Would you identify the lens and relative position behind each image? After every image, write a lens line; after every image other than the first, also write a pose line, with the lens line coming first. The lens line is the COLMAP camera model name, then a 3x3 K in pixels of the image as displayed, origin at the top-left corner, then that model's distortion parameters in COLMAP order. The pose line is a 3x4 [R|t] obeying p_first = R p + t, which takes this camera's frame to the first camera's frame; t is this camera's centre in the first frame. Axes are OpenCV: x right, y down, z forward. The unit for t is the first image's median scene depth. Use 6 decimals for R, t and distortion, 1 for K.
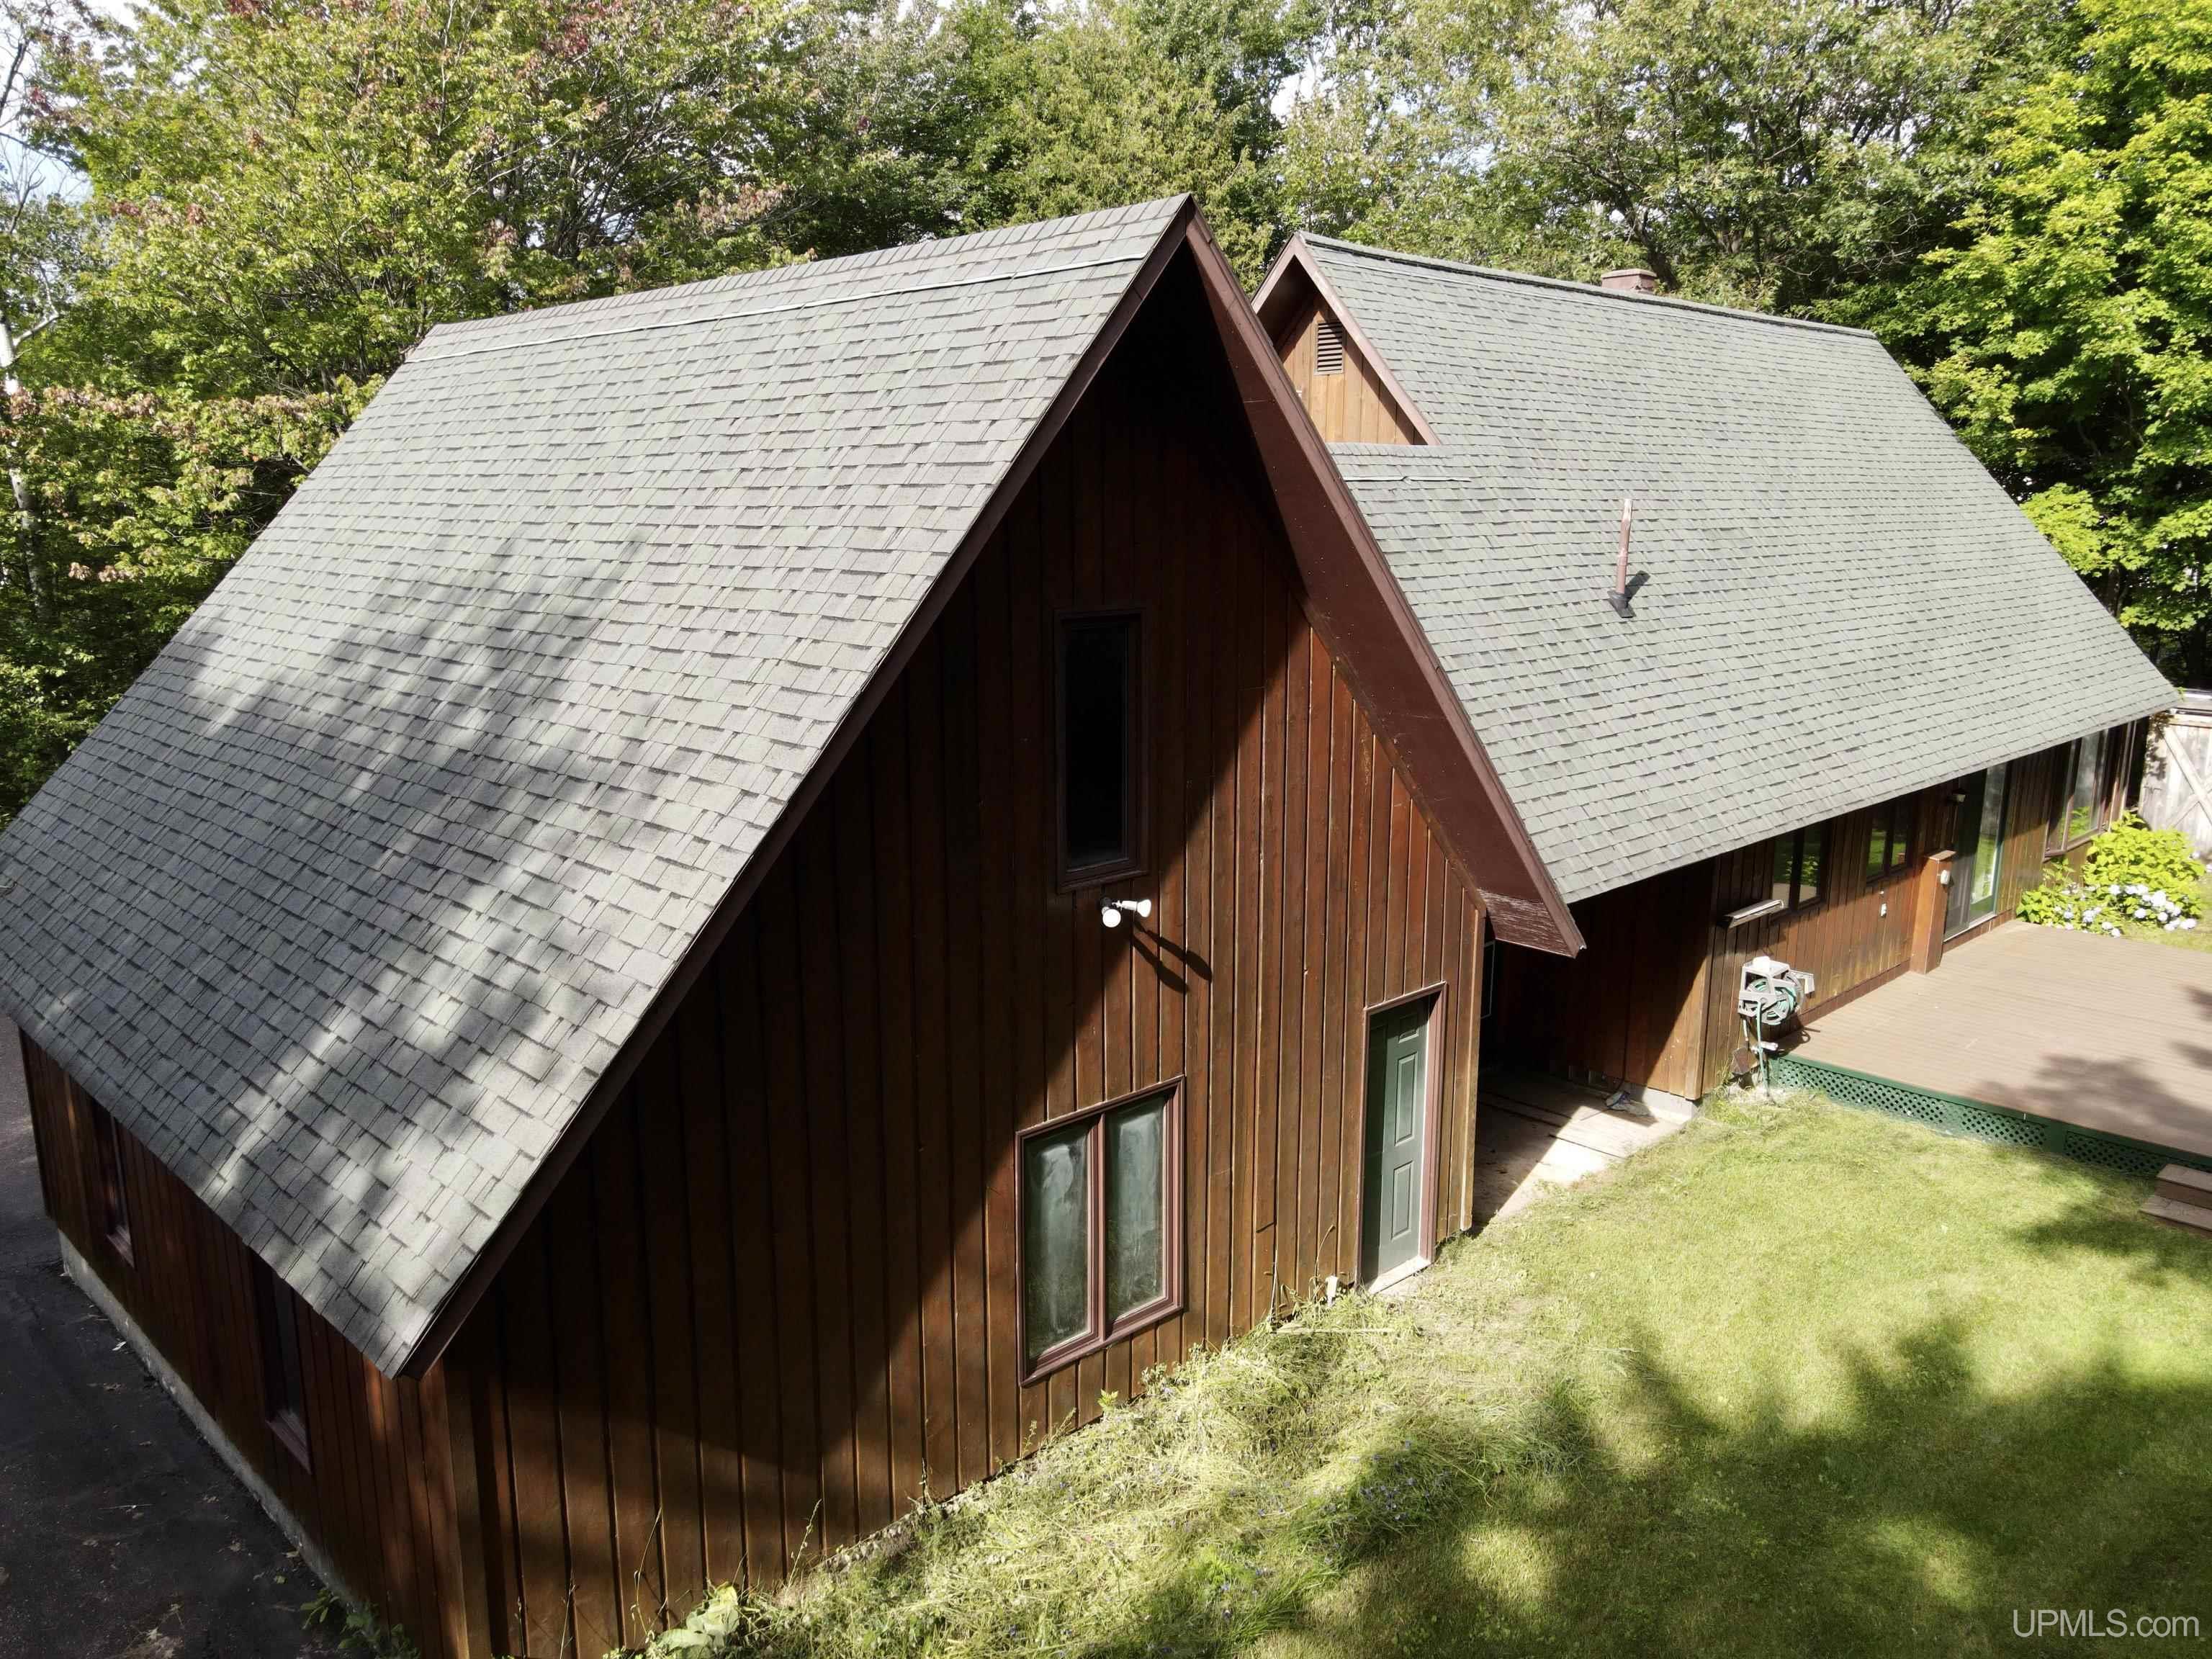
lens RADIAL K [[1616.2, 0, 1104.0], [0, 1616.2, 832.7], [0, 0, 1]] dist [0.002322, 0.023282]
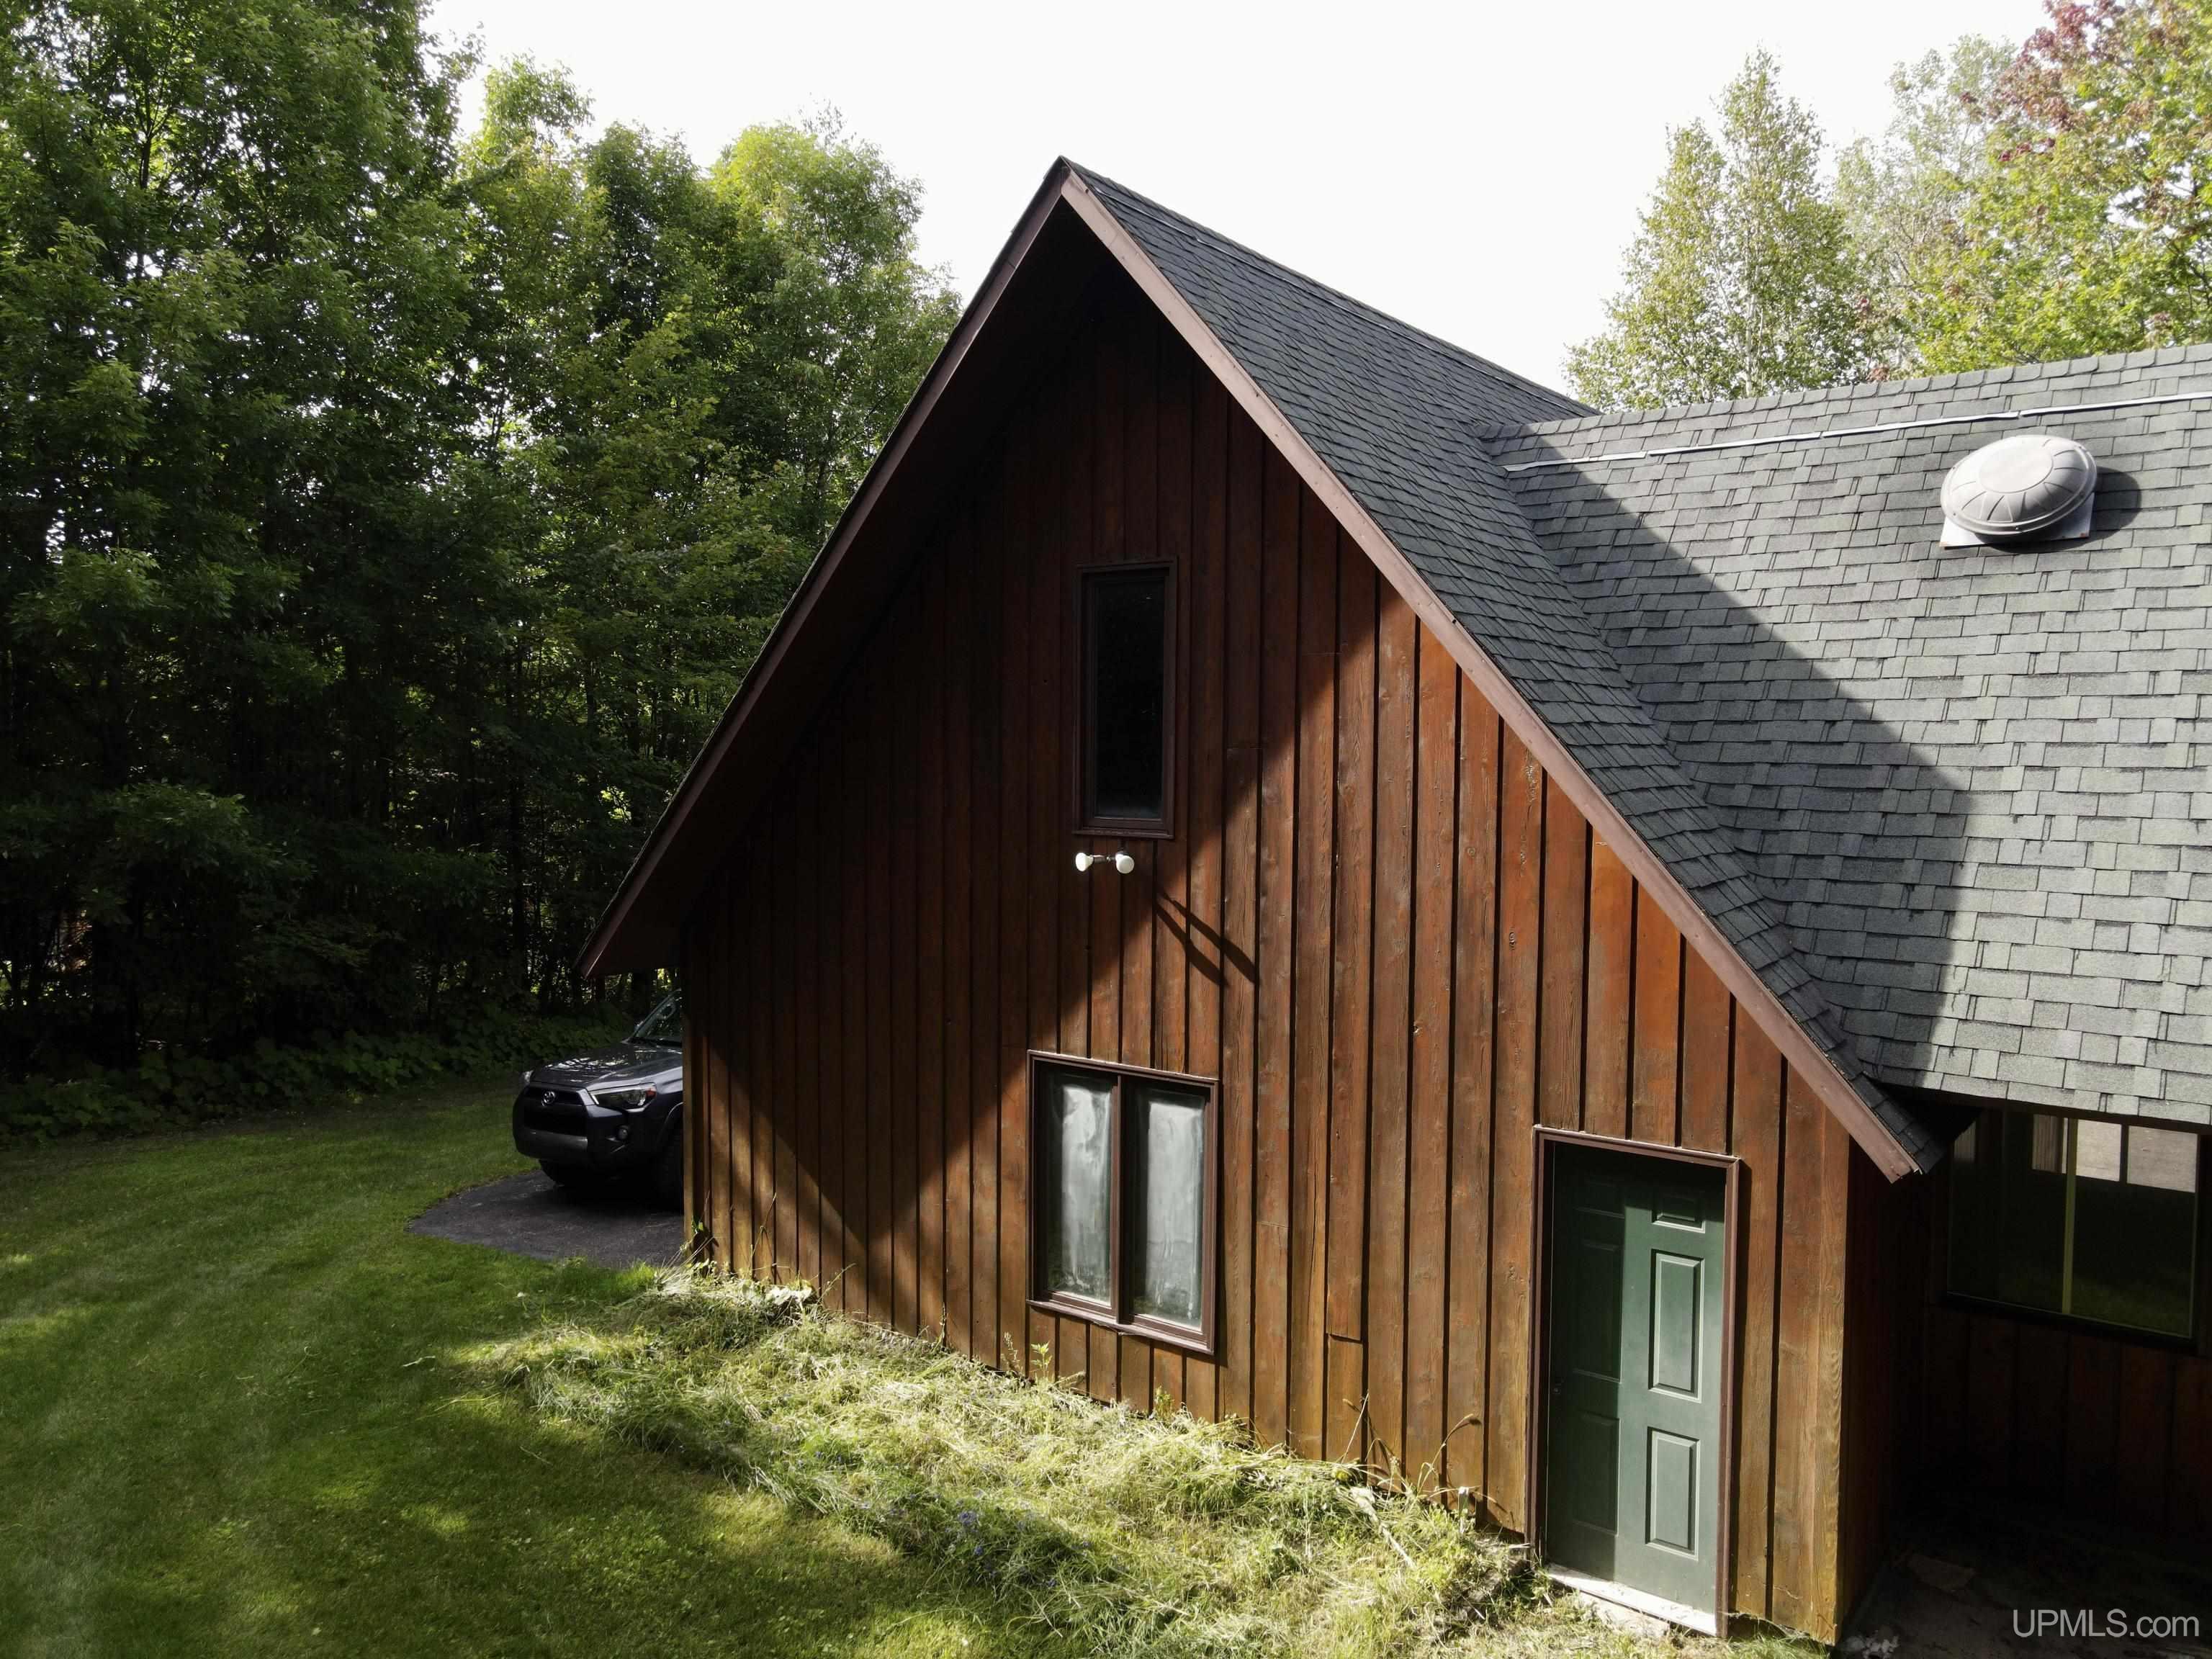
lens RADIAL K [[1616.2, 0, 1096.3], [0, 1616.2, 846.9], [0, 0, 1]] dist [0.002322, 0.023282]
pose [[0.161556, 0.065624, -0.984679, 0.652510], [-0.206591, 0.977927, 0.031278, 0.005646], [0.964997, 0.198372, 0.171548, 0.536509]]
